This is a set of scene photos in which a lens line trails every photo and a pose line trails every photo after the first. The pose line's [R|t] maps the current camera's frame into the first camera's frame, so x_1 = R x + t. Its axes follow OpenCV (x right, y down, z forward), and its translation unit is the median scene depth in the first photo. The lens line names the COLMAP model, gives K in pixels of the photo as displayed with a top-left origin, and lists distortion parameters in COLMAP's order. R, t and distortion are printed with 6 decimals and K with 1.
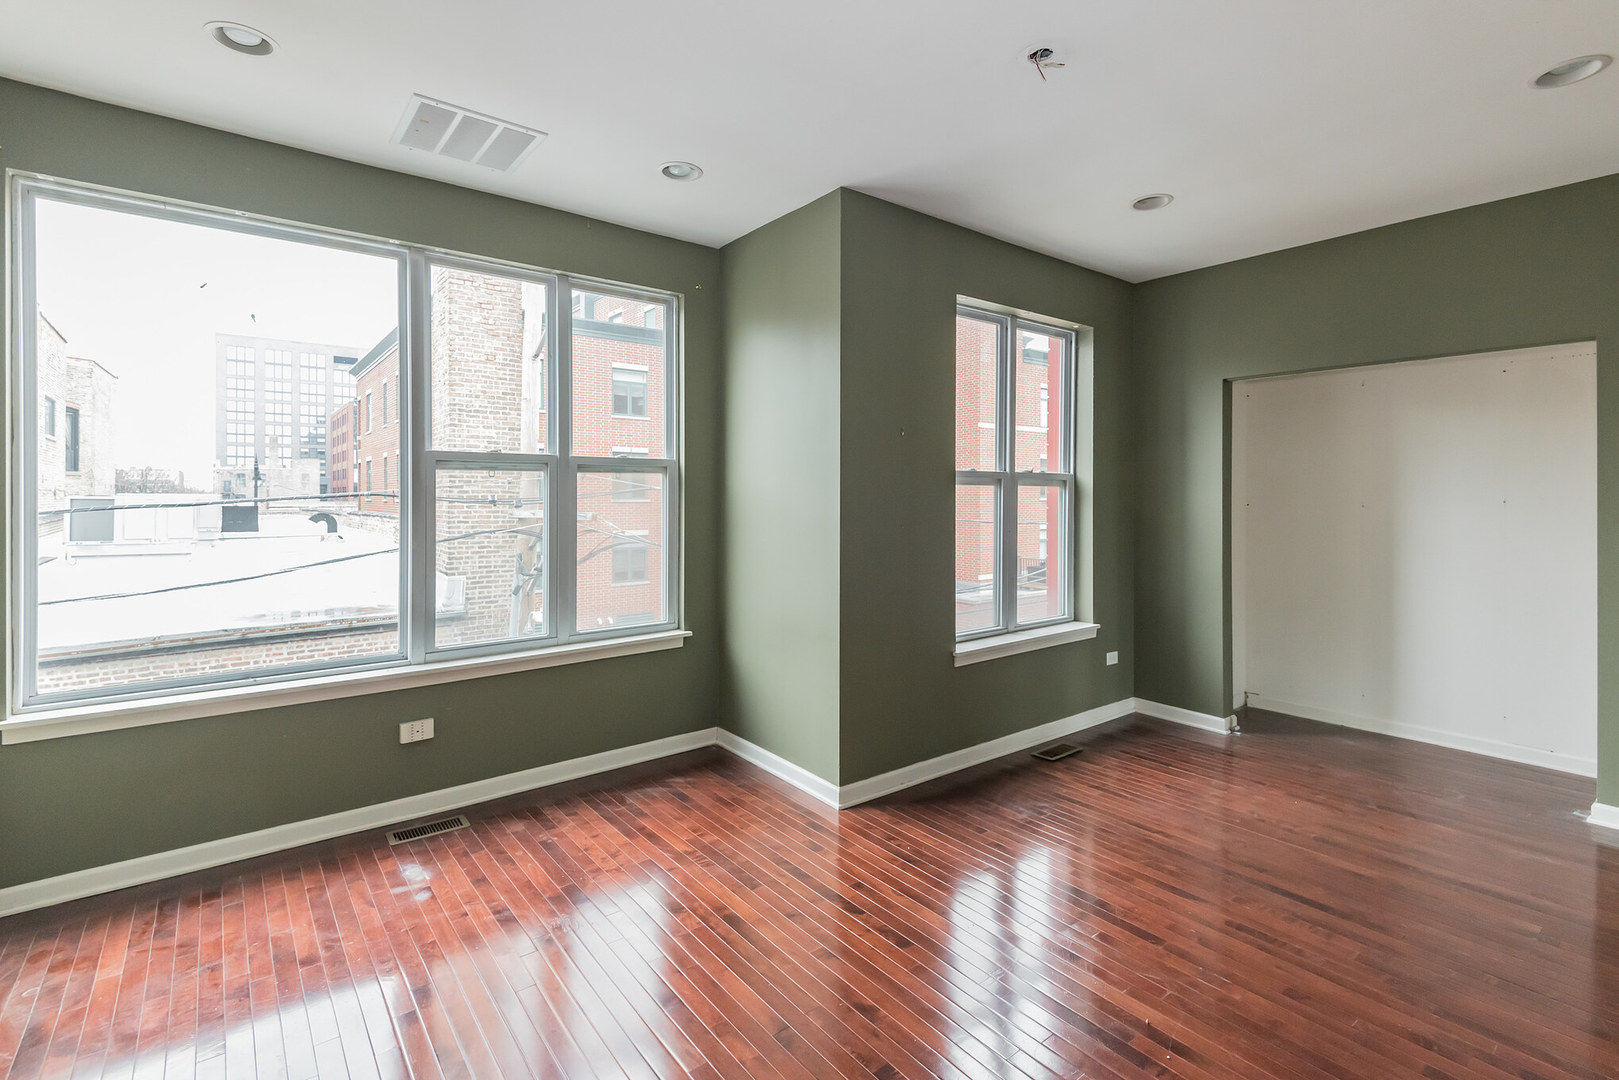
lens RADIAL K [[737.8, 0, 832.8], [0, 737.8, 474.0], [0, 0, 1]] dist [0.011669, -0.005637]
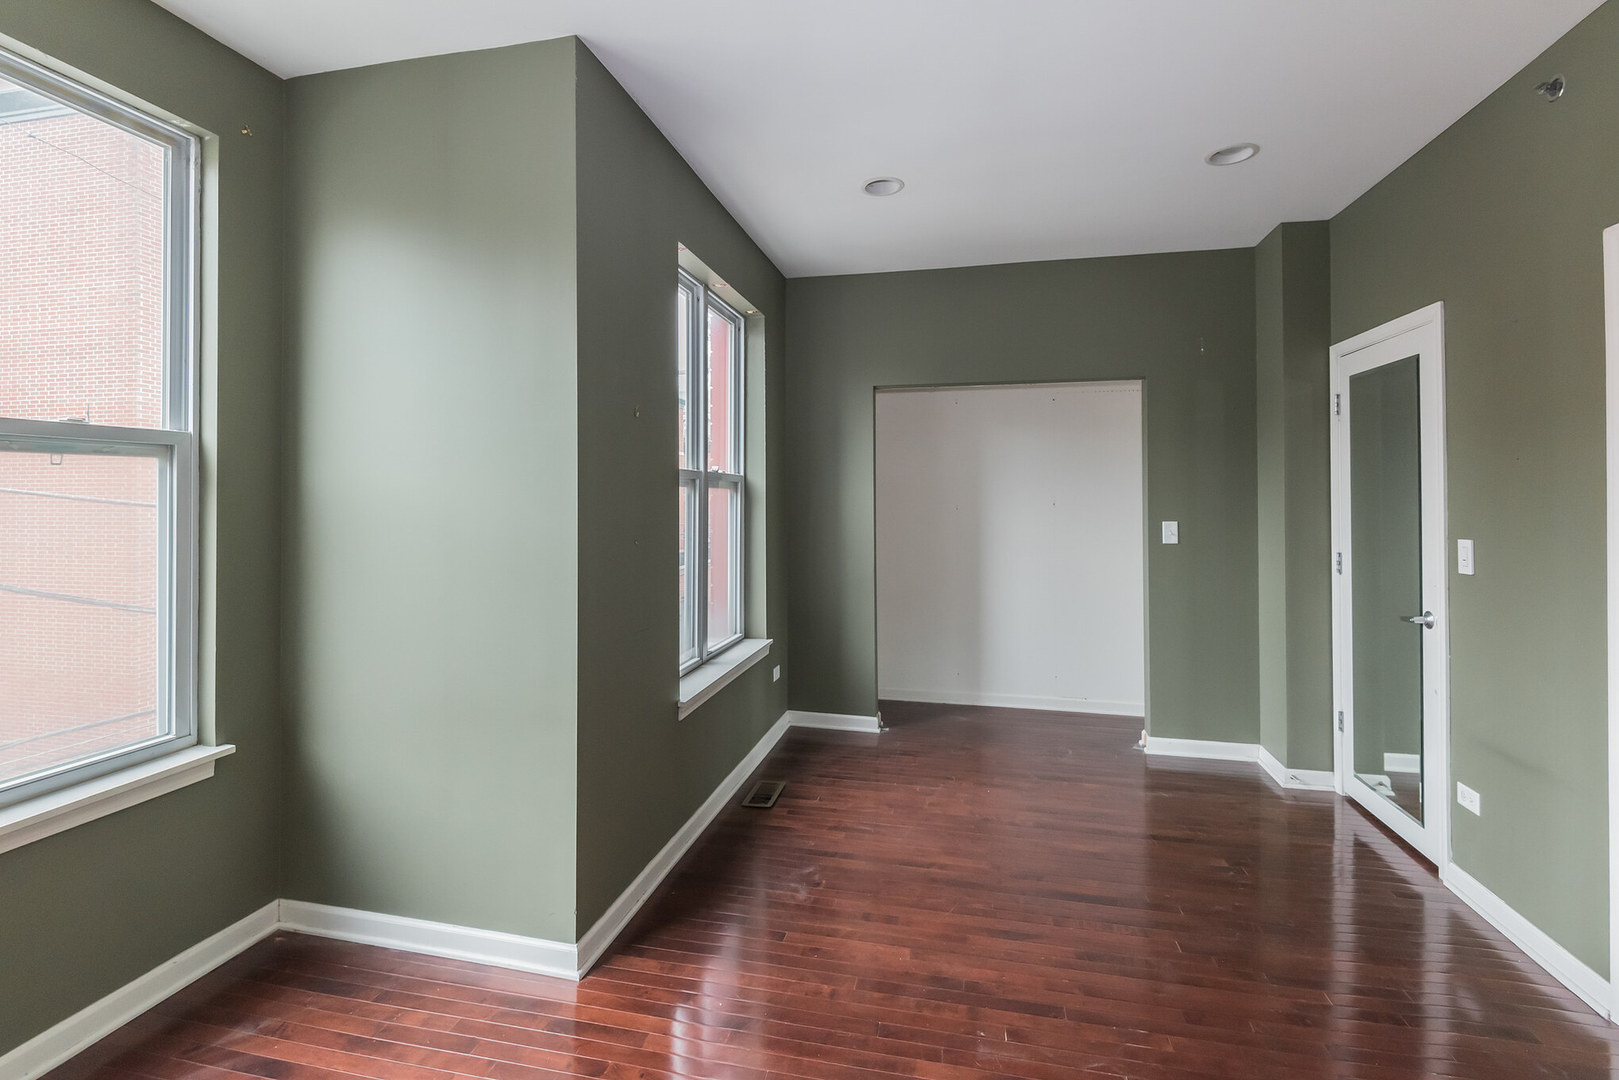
lens RADIAL K [[737.8, 0, 817.6], [0, 737.8, 480.4], [0, 0, 1]] dist [0.011669, -0.005637]
pose [[0.779896, 0.015721, 0.625712, -0.220739], [-0.023934, 0.999702, 0.004715, 0.000569], [-0.625452, -0.018653, 0.780040, 0.320920]]
